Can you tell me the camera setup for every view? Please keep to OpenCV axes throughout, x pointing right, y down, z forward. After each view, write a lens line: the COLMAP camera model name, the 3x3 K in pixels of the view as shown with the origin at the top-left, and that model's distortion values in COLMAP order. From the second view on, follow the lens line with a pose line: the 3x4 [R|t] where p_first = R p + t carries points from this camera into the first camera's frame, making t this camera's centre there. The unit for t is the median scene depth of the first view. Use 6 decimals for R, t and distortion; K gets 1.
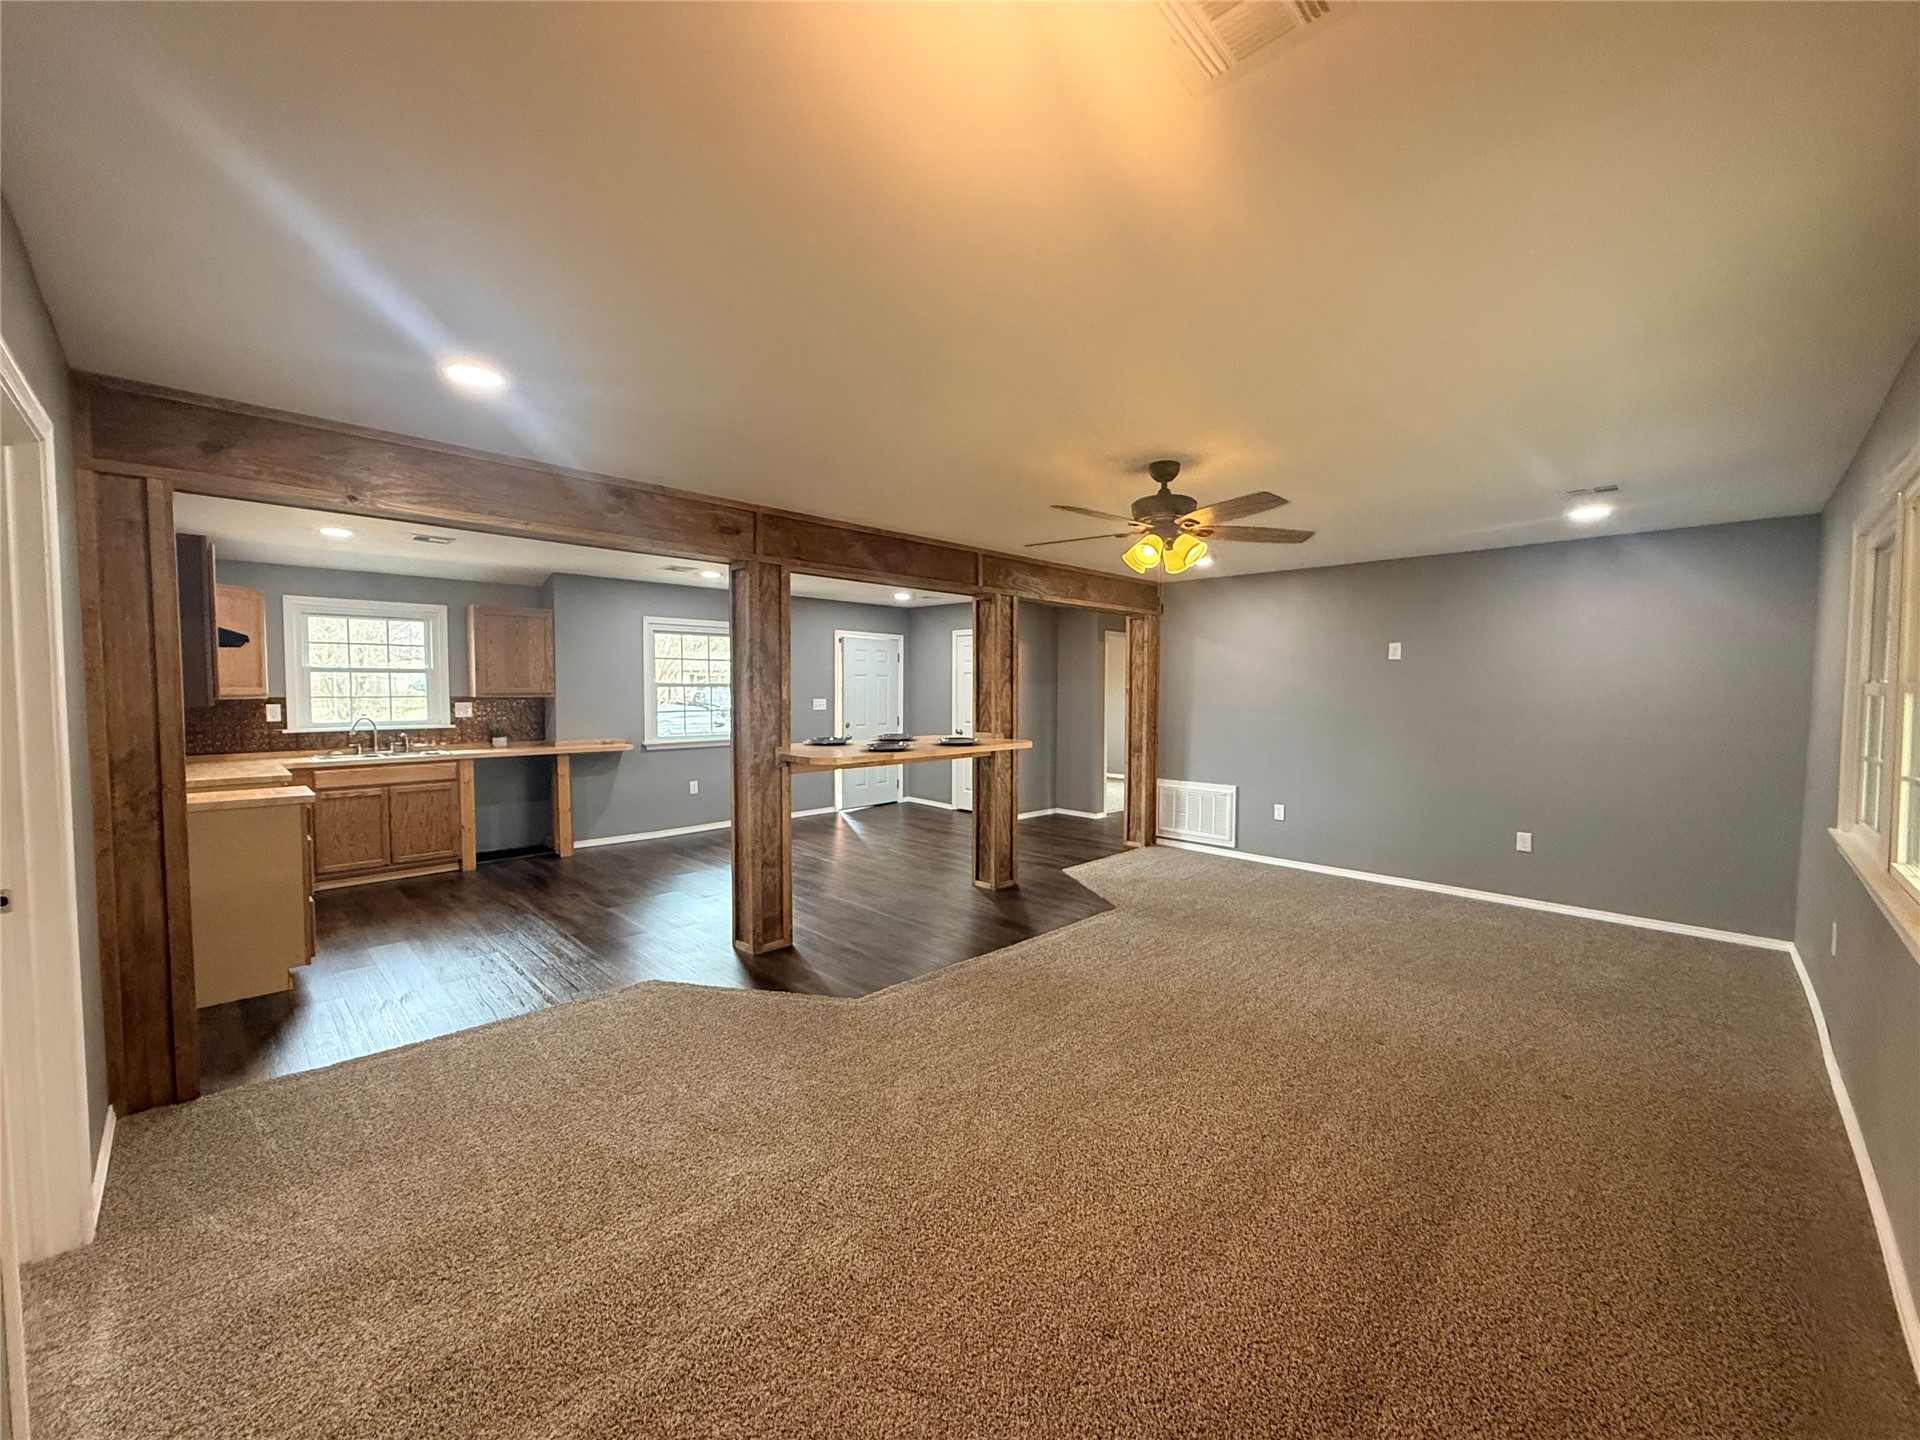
lens RADIAL K [[773.3, 0, 956.0], [0, 773.3, 718.8], [0, 0, 1]] dist [-0.000316, 0.000010]
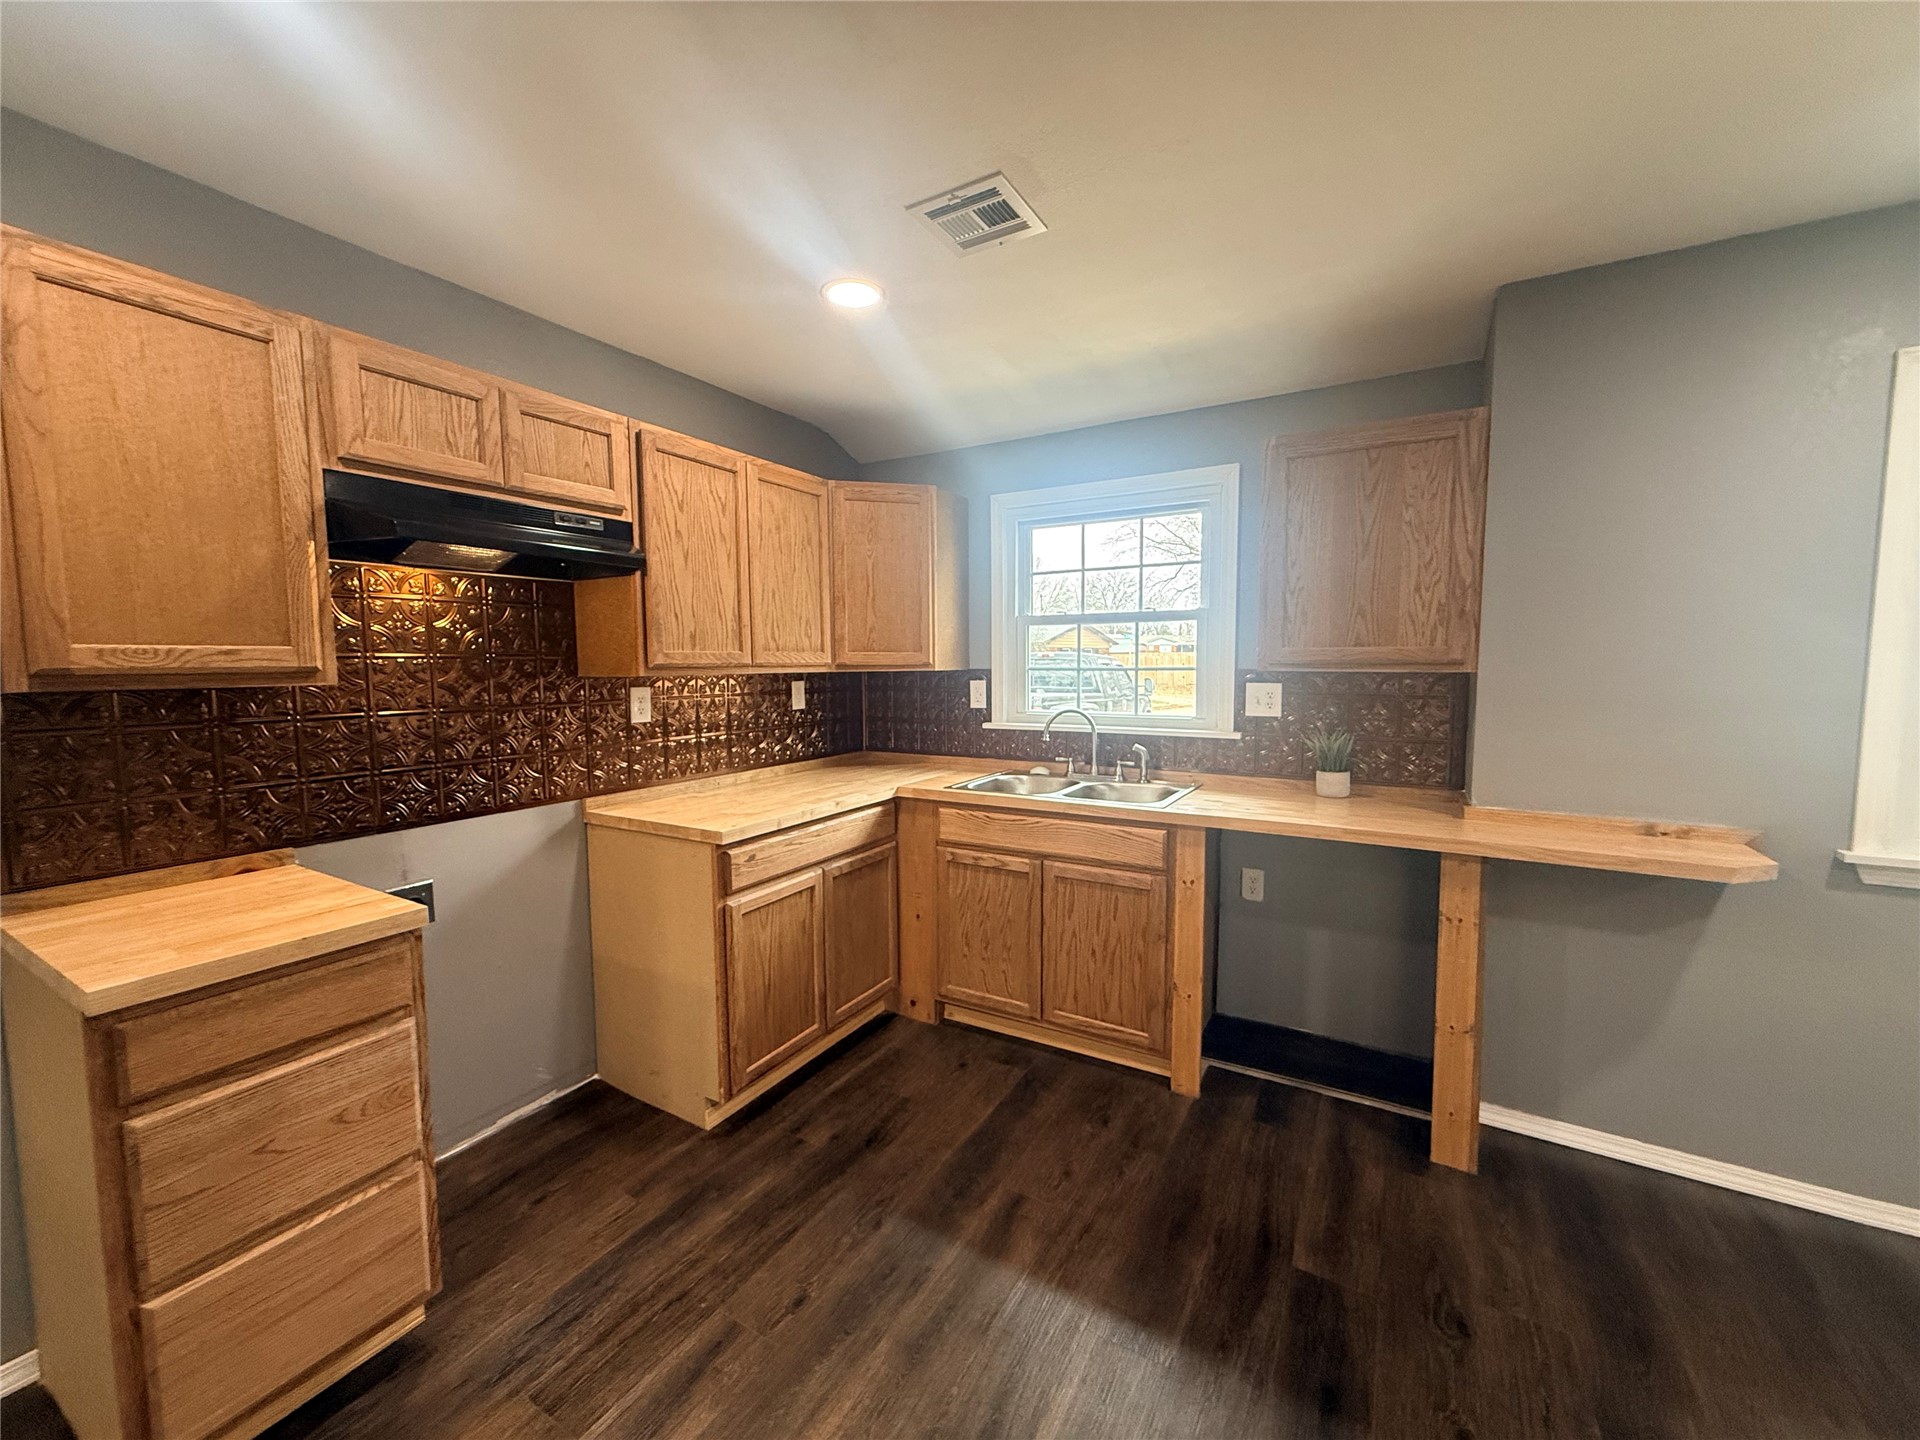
lens RADIAL K [[773.3, 0, 957.3], [0, 773.3, 716.5], [0, 0, 1]] dist [-0.000316, 0.000010]
pose [[0.245158, 0.063628, -0.967393, -0.273325], [-0.032767, 0.997818, 0.057325, -0.022666], [0.968929, 0.017644, 0.246708, 0.768980]]
